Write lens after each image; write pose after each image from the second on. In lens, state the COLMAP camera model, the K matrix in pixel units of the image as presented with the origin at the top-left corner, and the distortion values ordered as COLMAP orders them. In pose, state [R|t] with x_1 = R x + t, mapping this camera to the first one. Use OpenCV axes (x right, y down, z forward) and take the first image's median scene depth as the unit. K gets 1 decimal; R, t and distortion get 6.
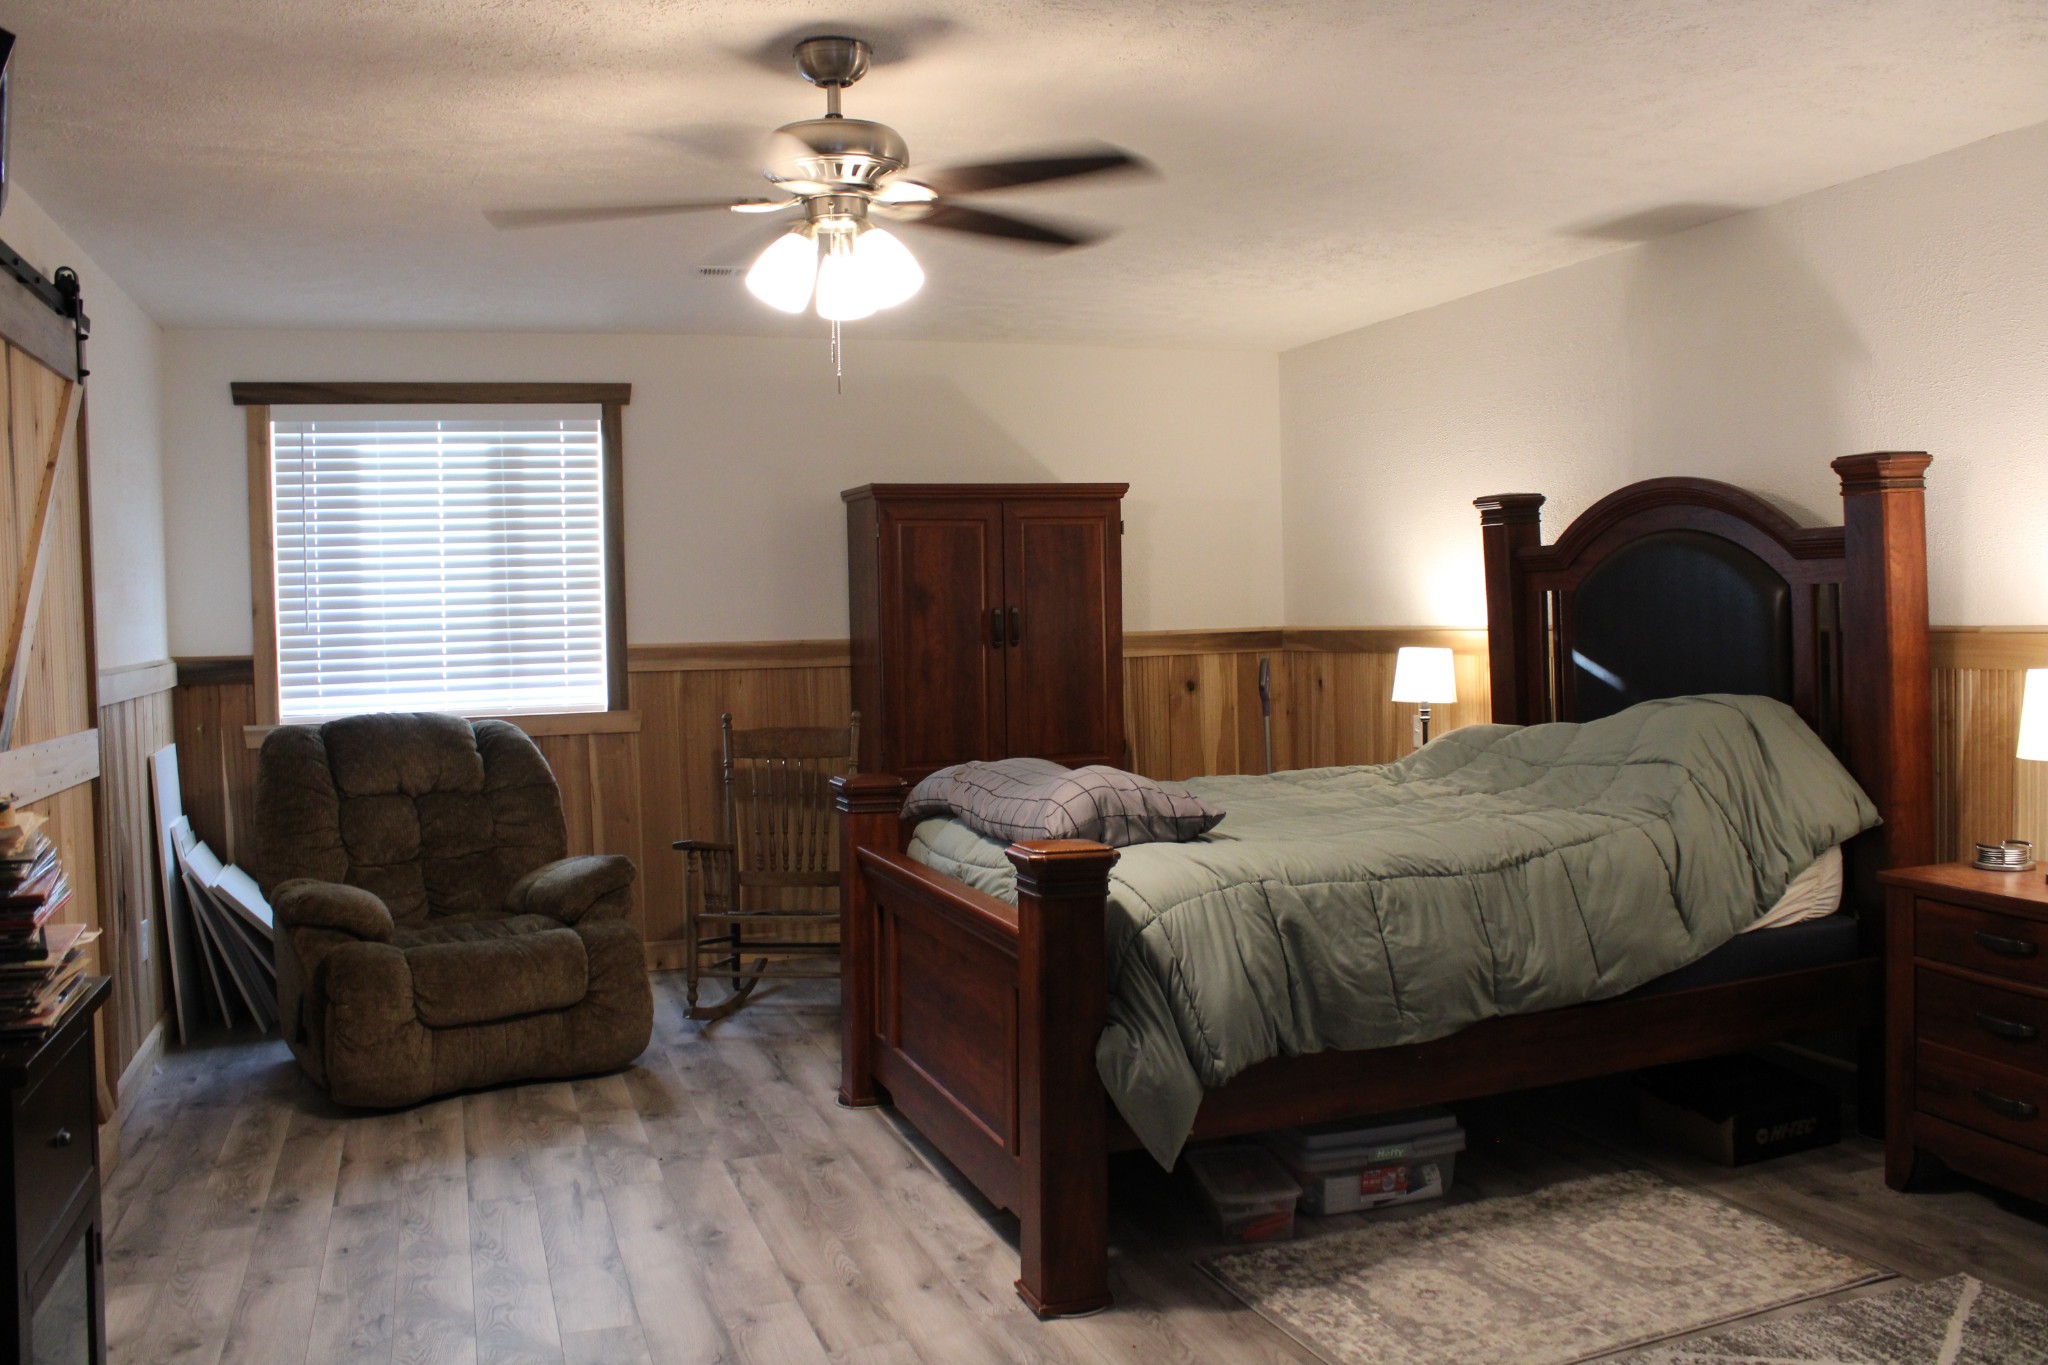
lens RADIAL K [[1623.8, 0, 1024.0], [0, 1623.8, 682.5], [0, 0, 1]] dist [-0.153957, 0.123217]
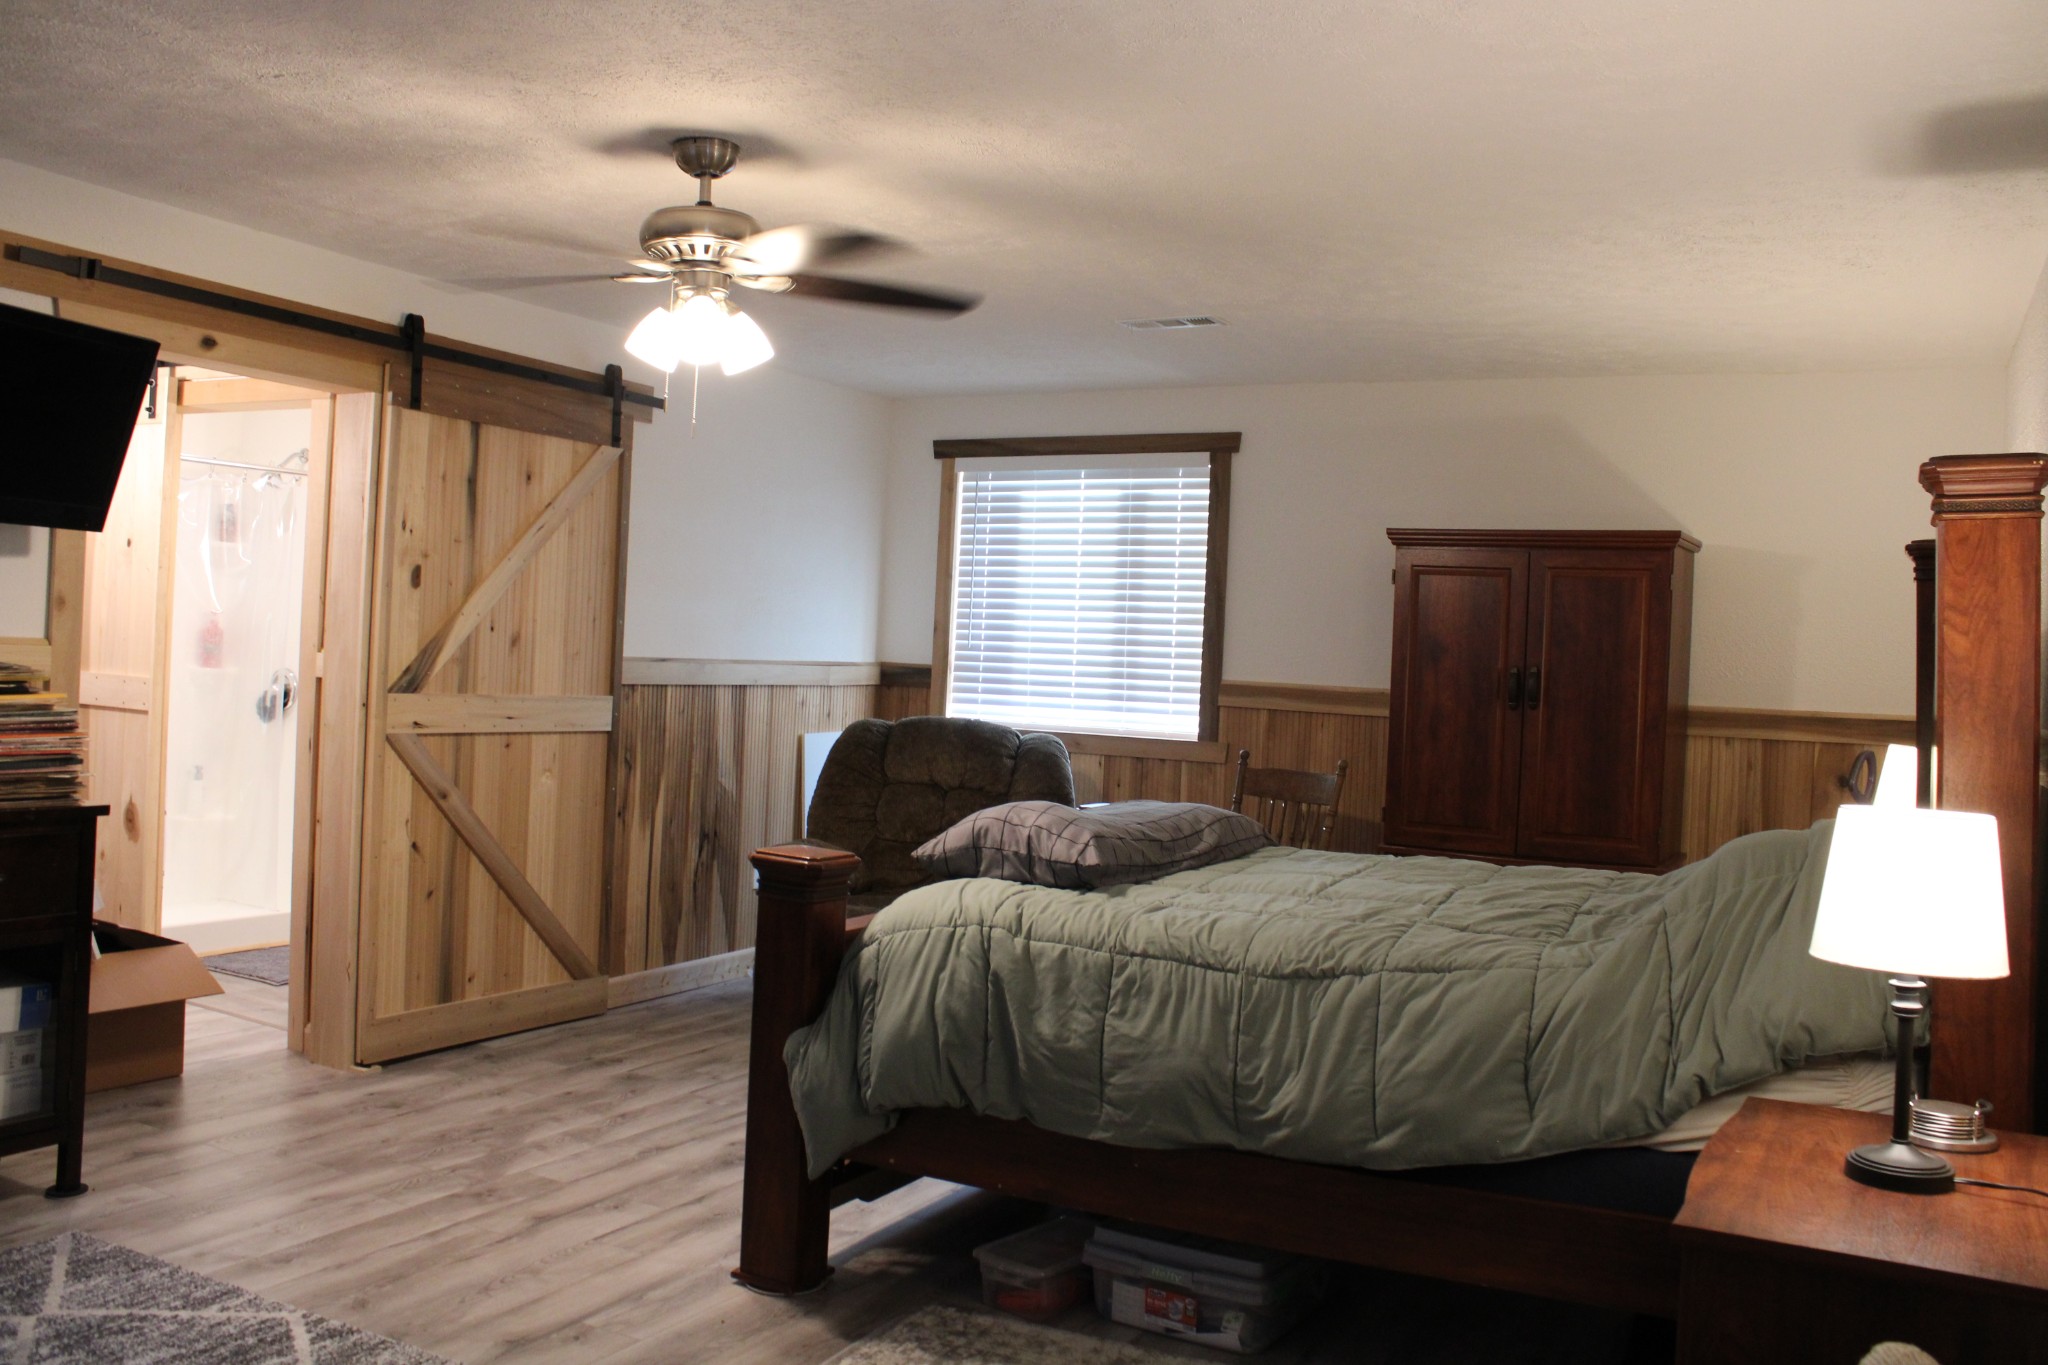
lens RADIAL K [[1623.8, 0, 1024.0], [0, 1623.8, 682.5], [0, 0, 1]] dist [-0.153957, 0.123217]
pose [[0.695750, 0.067444, -0.715111, 0.450941], [-0.092991, 0.995661, 0.003430, -0.014463], [0.712240, 0.064112, 0.699003, 0.180018]]
